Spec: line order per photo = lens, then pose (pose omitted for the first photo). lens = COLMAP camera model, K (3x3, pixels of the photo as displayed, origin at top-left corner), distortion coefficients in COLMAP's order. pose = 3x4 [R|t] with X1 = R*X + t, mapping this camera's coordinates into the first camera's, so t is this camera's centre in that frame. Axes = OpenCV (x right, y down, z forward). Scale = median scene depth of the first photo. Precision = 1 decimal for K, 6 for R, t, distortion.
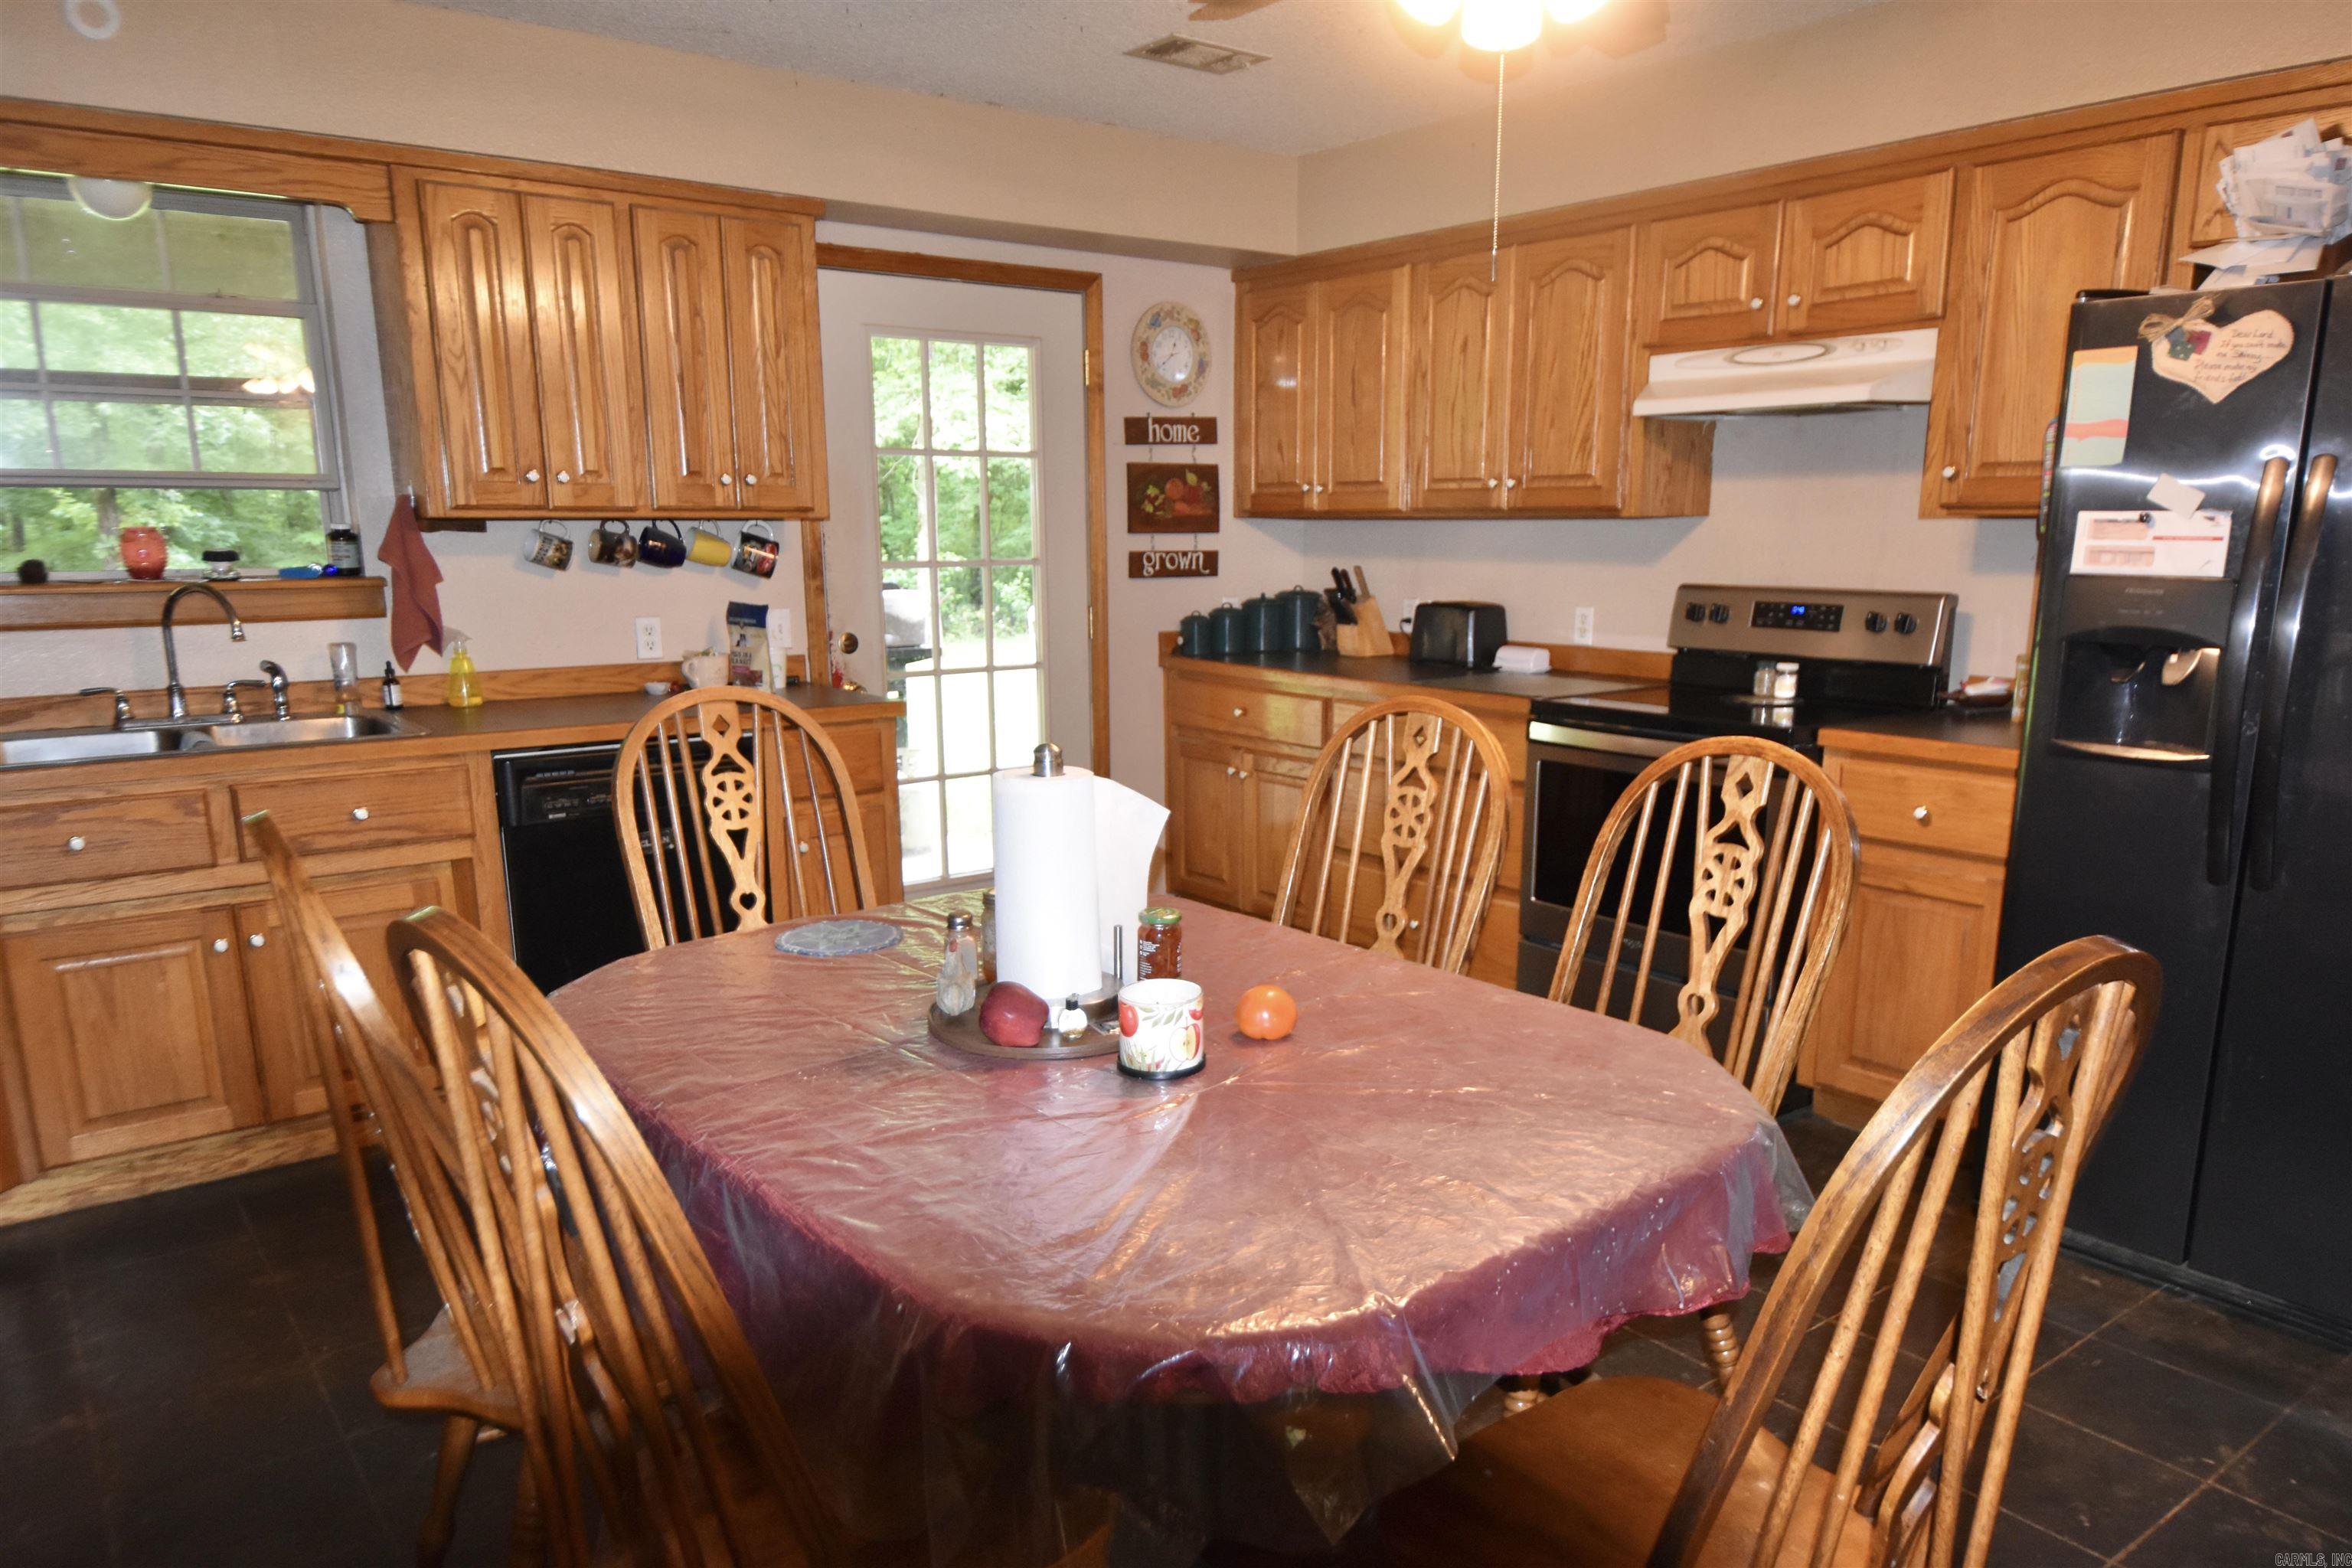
lens RADIAL K [[1598.2, 0, 1201.6], [0, 1598.2, 882.2], [0, 0, 1]] dist [0.041671, -0.034411]
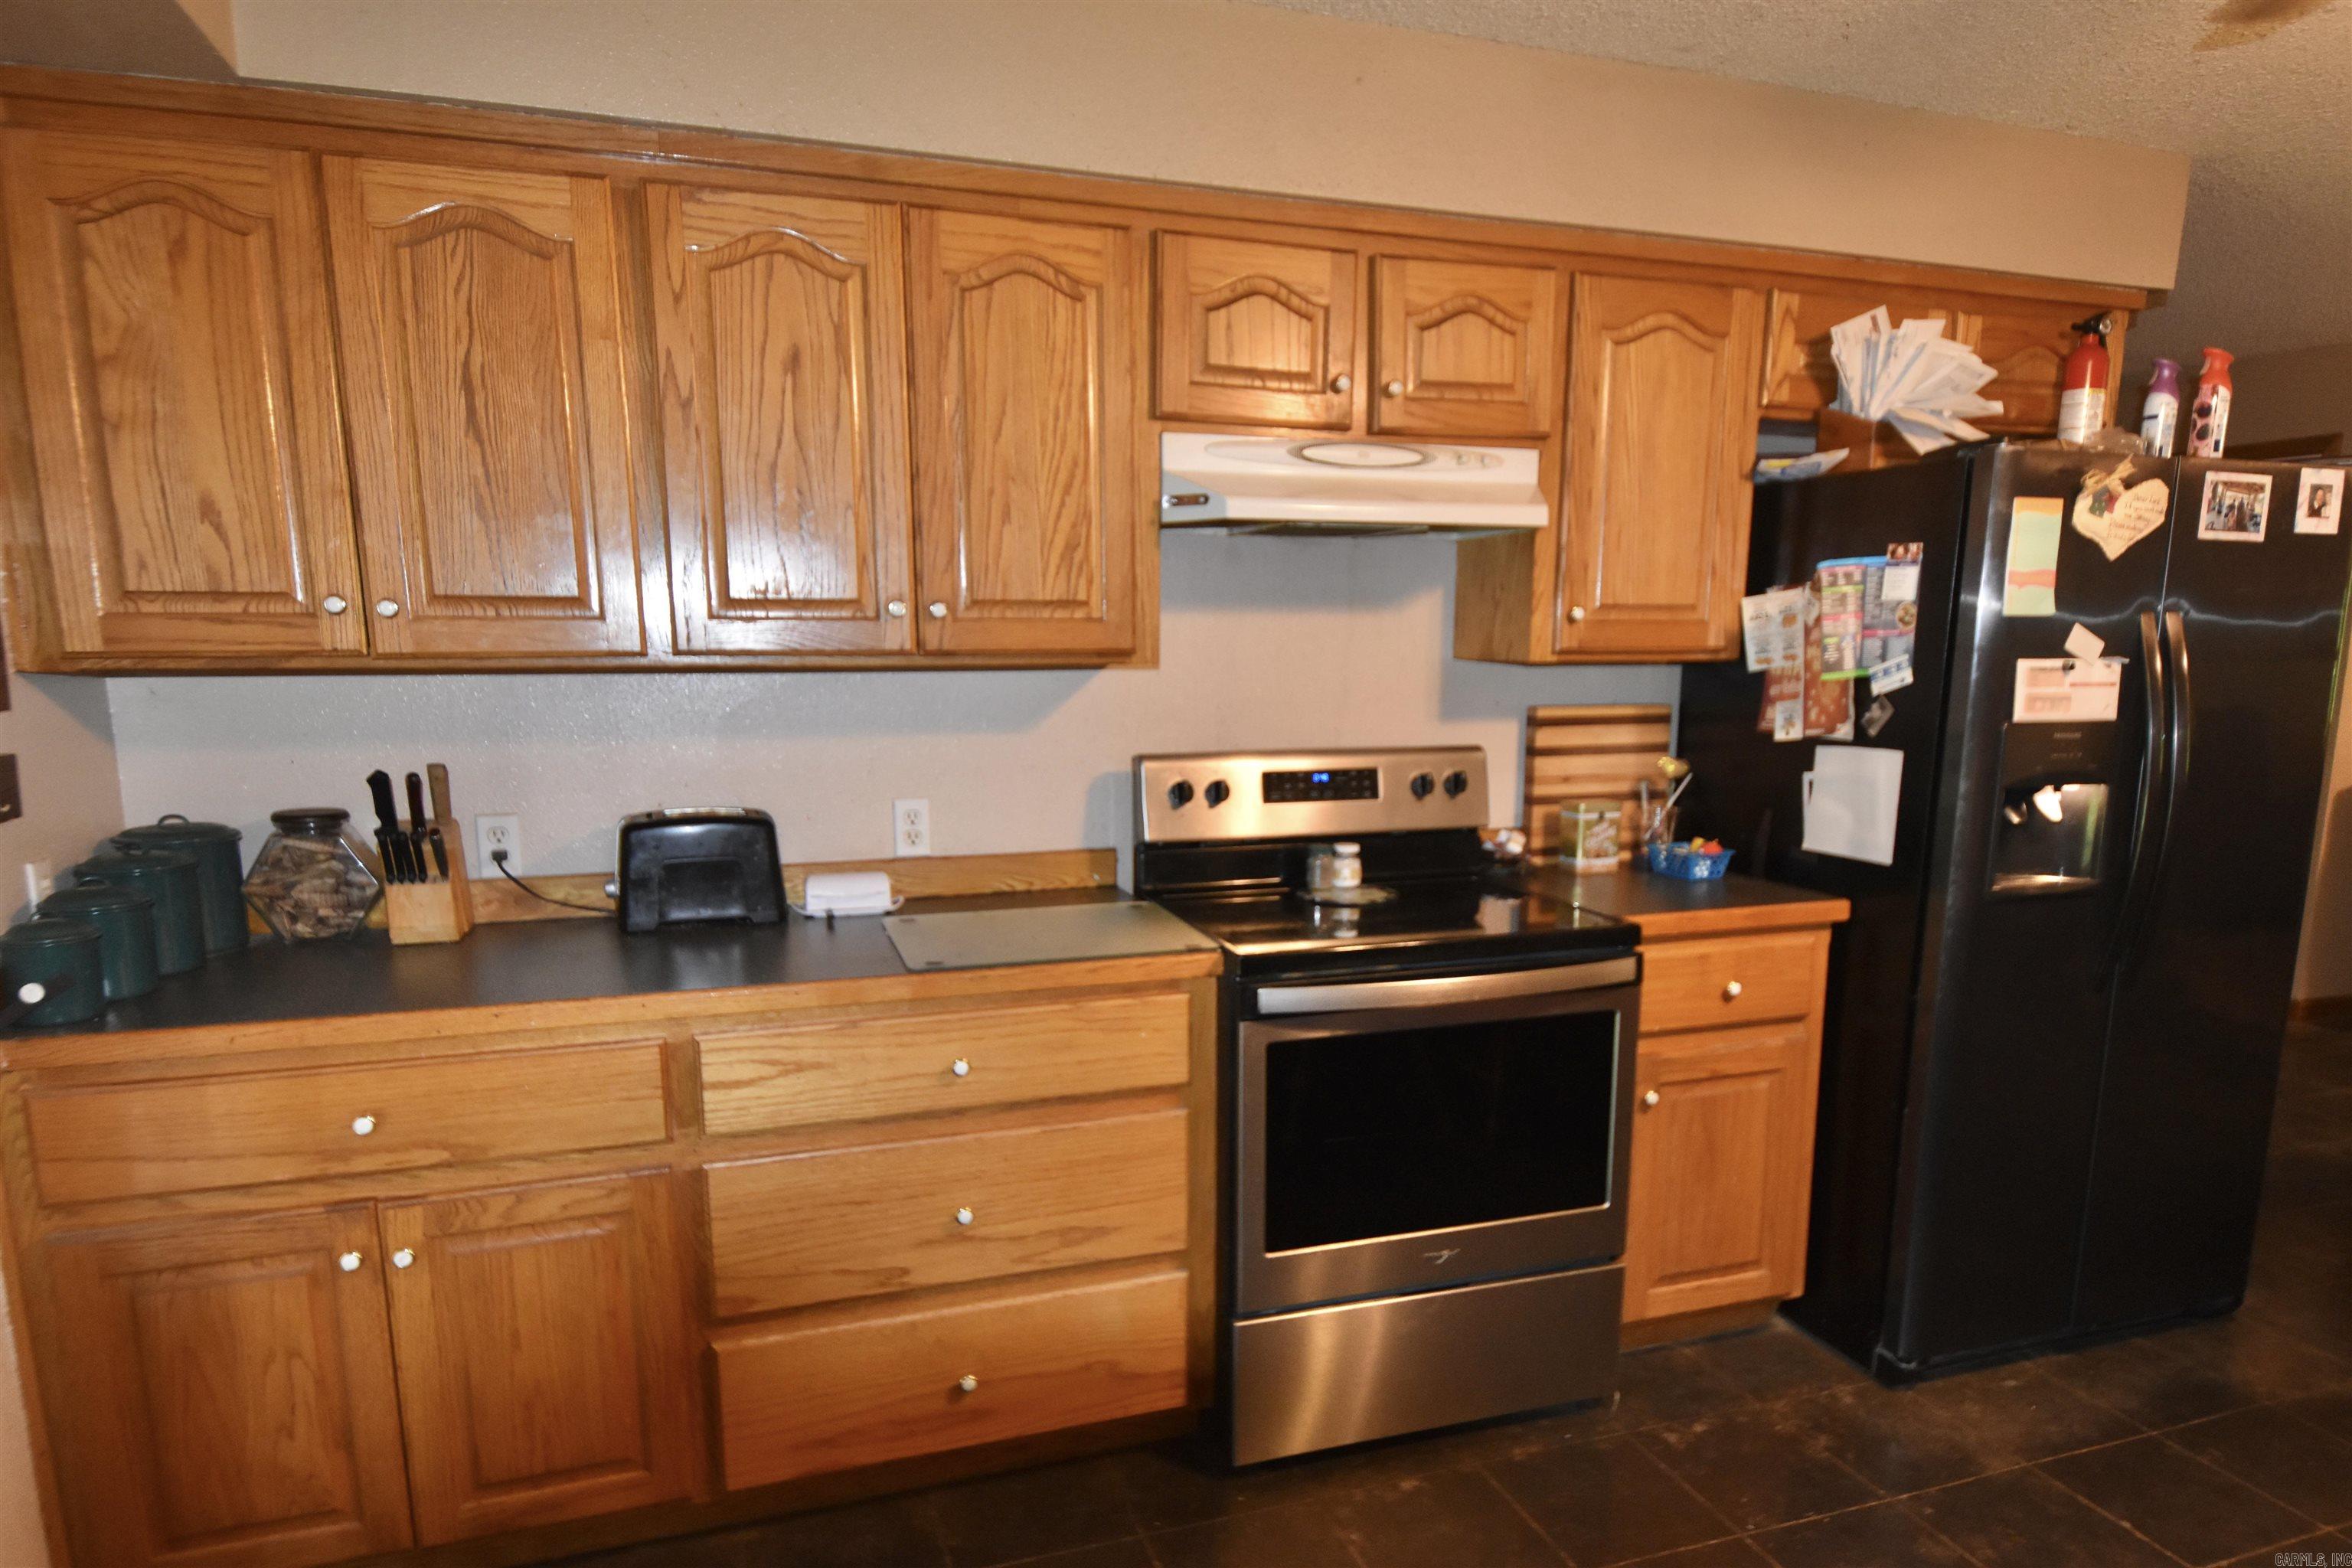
lens RADIAL K [[1408.9, 0, 1198.5], [0, 1408.9, 912.4], [0, 0, 1]] dist [0.009741, -0.000629]
pose [[0.315229, -0.180095, 0.931771, -0.320583], [0.212567, 0.970281, 0.115625, -0.203087], [-0.924903, 0.161616, 0.344143, 0.844719]]
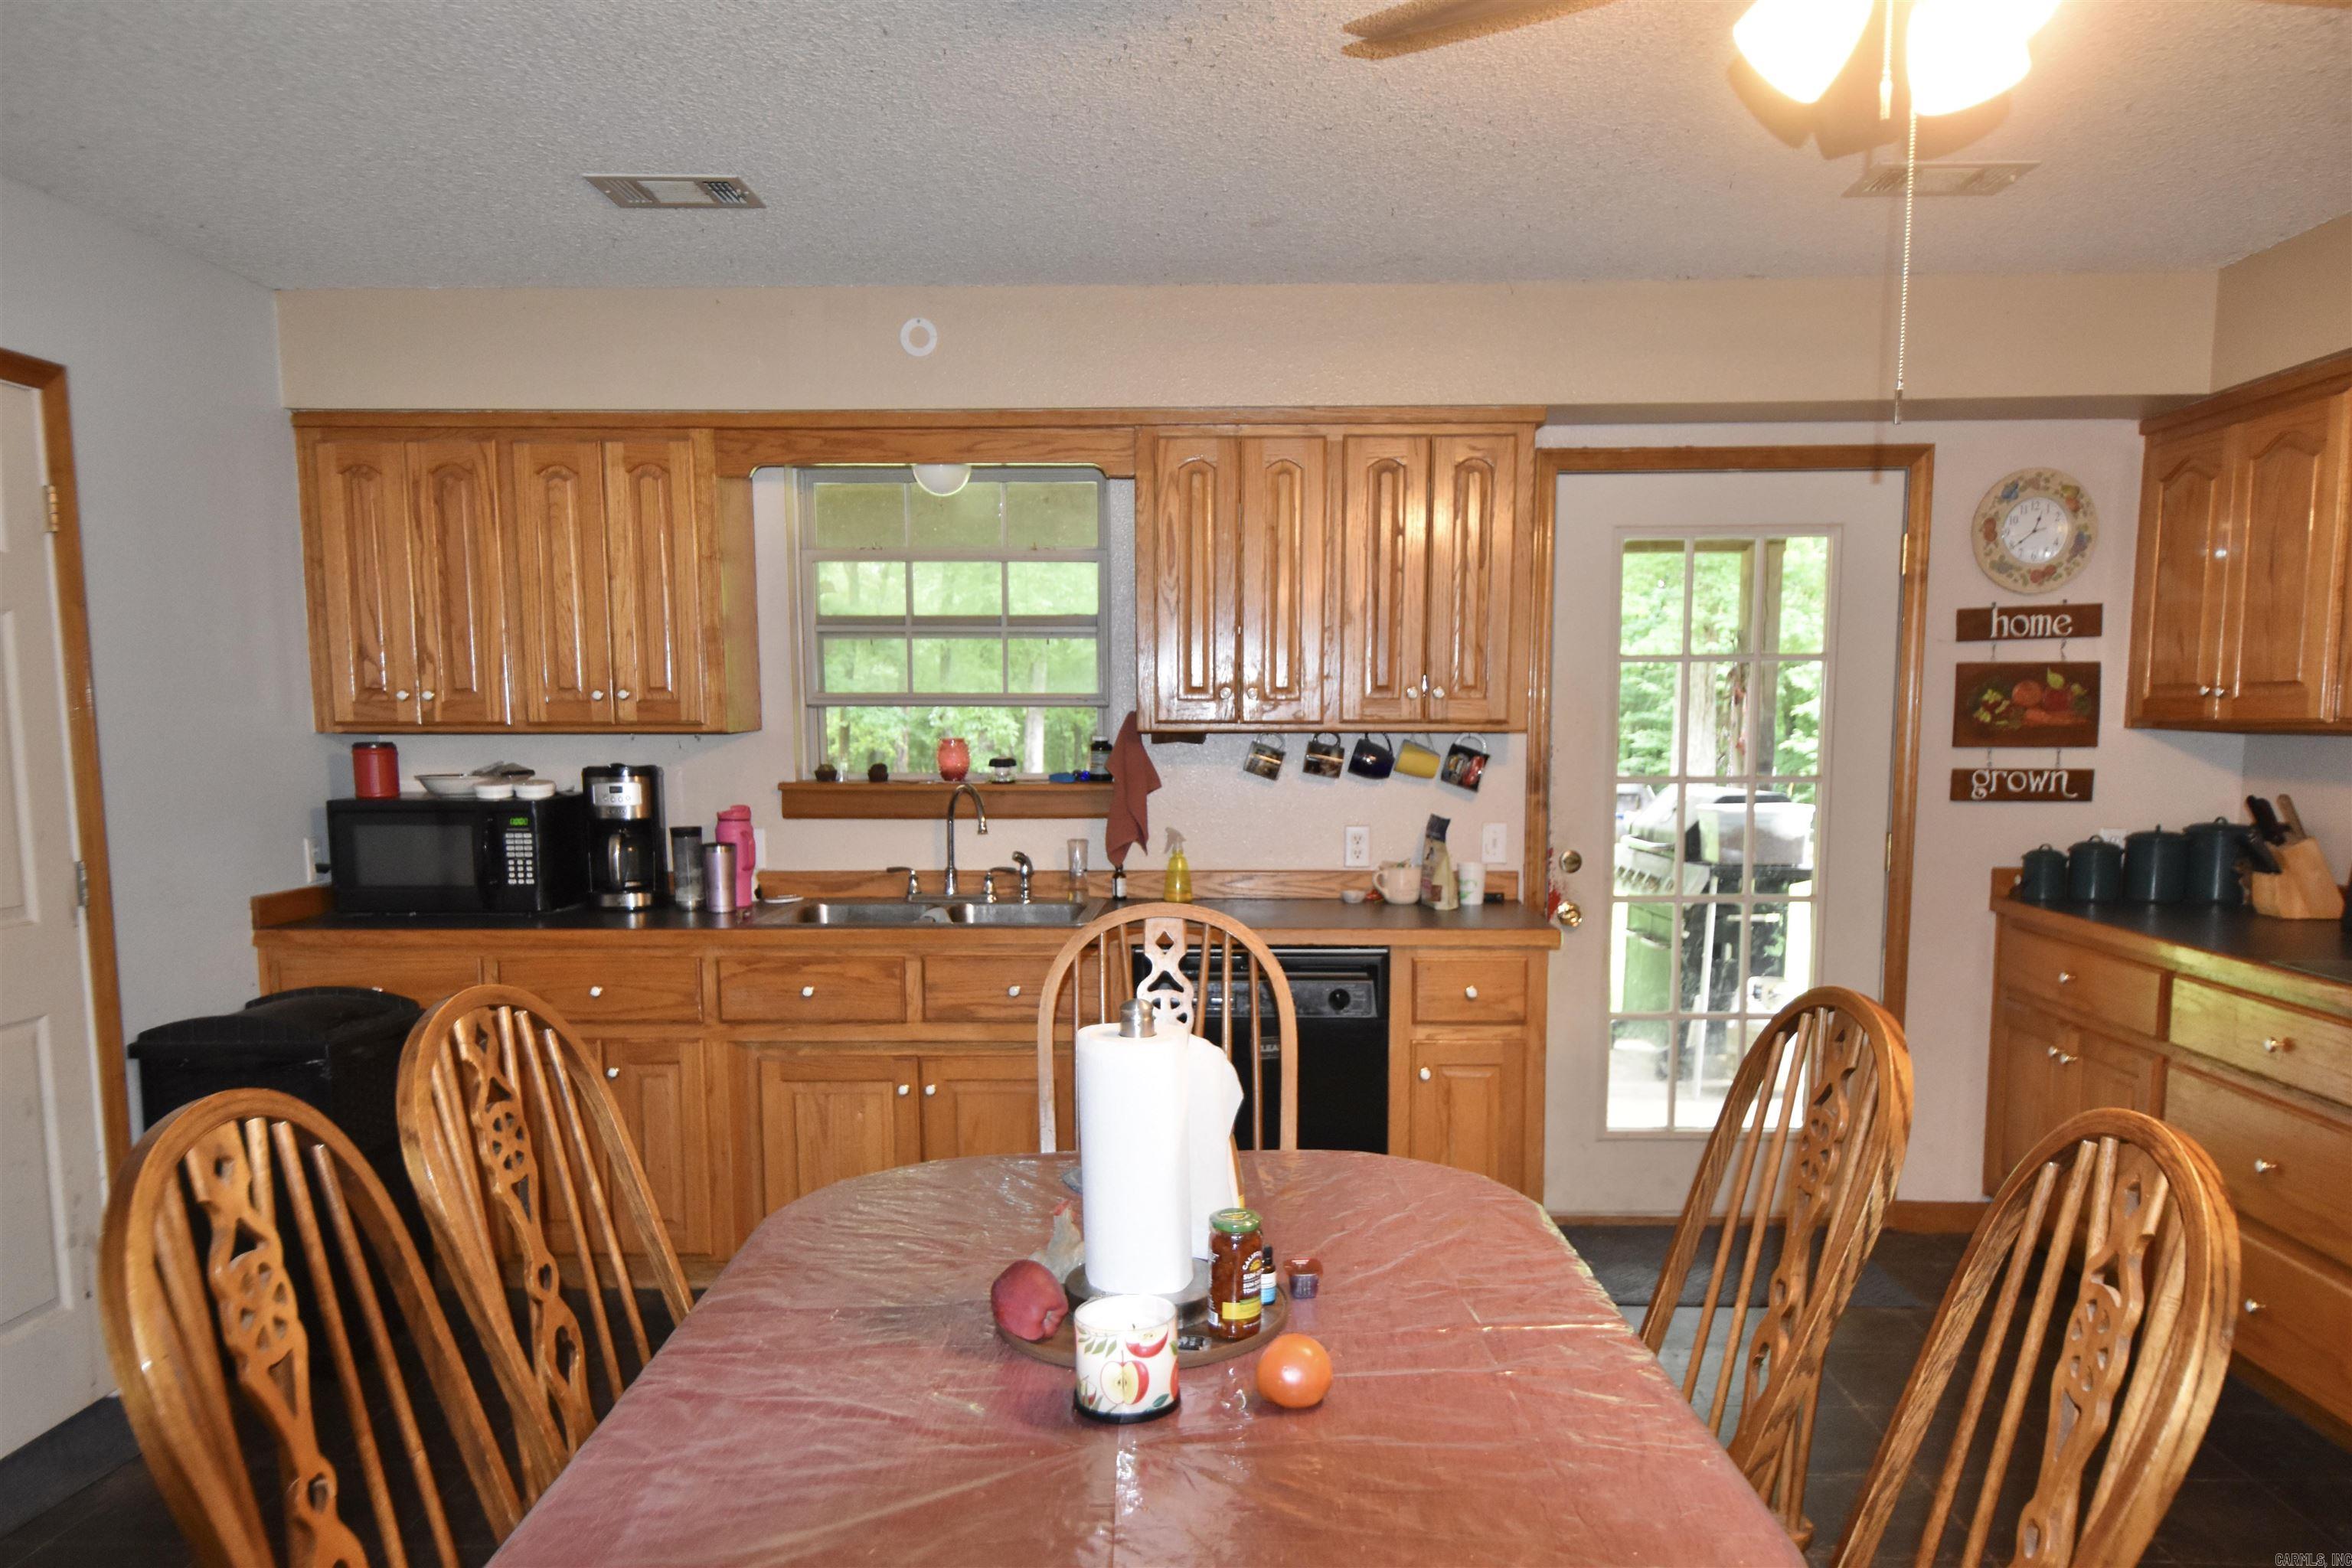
lens RADIAL K [[1635.7, 0, 1199.8], [0, 1635.7, 911.4], [0, 0, 1]] dist [0.025015, -0.003164]
pose [[0.775537, 0.076421, -0.626660, 0.249455], [-0.141167, 0.988503, -0.054156, -0.046329], [0.615316, 0.130464, 0.777409, 0.159891]]
